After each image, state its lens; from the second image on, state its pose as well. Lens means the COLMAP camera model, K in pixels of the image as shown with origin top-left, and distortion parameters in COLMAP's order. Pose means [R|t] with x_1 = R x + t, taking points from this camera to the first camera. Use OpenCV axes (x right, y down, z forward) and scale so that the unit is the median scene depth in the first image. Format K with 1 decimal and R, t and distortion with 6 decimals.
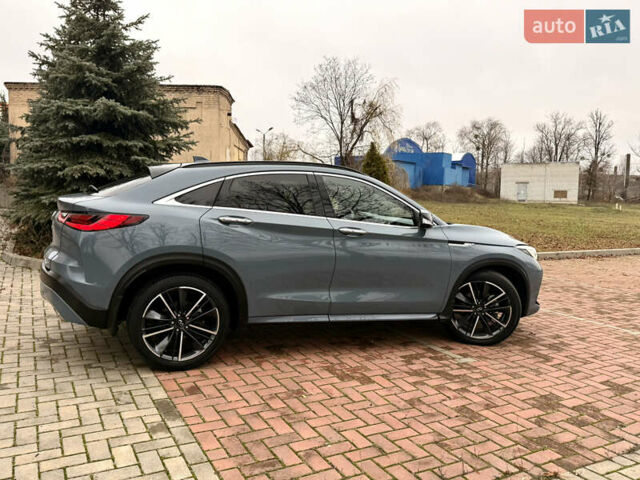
lens RADIAL K [[522.5, 0, 318.8], [0, 522.5, 237.6], [0, 0, 1]] dist [0.115042, -0.191541]
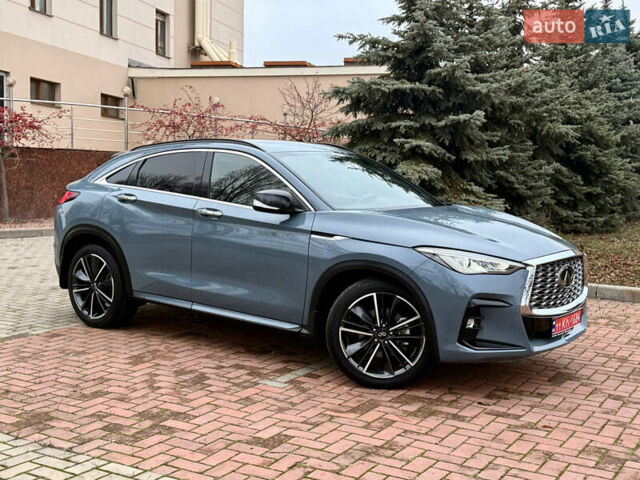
lens RADIAL K [[793.7, 0, 322.2], [0, 793.7, 241.6], [0, 0, 1]] dist [0.165913, -0.364840]
pose [[0.509309, 0.047824, -0.859254, 1.239510], [-0.076386, 0.997026, 0.010216, 0.007545], [0.857187, 0.060431, 0.511448, 0.430721]]
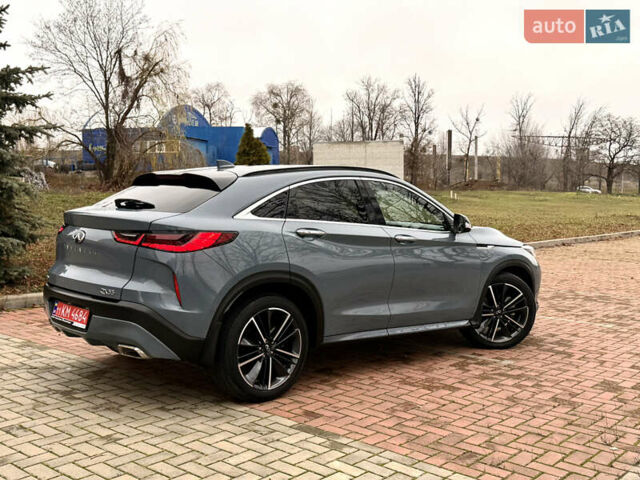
lens RADIAL K [[739.1, 0, 317.7], [0, 739.1, 241.3], [0, 0, 1]] dist [0.192445, -0.433817]
pose [[0.934962, -0.045892, 0.351768, -0.515936], [0.046950, 0.998882, 0.005526, -0.020847], [-0.351629, 0.011348, 0.936071, -0.193536]]
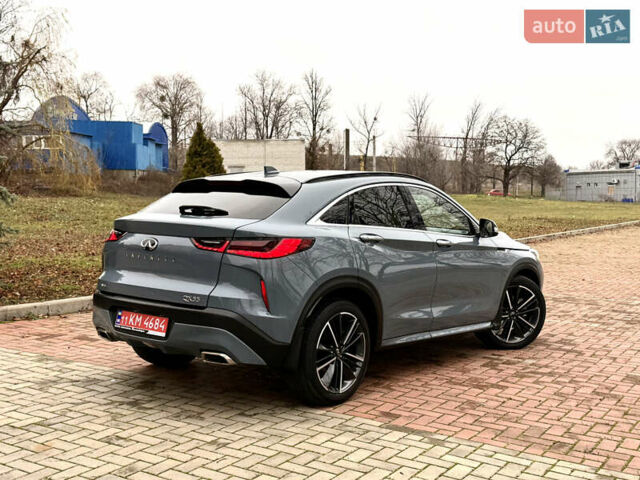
lens RADIAL K [[793.7, 0, 322.2], [0, 793.7, 241.6], [0, 0, 1]] dist [0.165913, -0.364840]
pose [[0.870399, -0.051277, 0.489670, -0.794280], [0.054529, 0.998483, 0.007633, -0.036152], [-0.489318, 0.020057, 0.871875, -0.172974]]
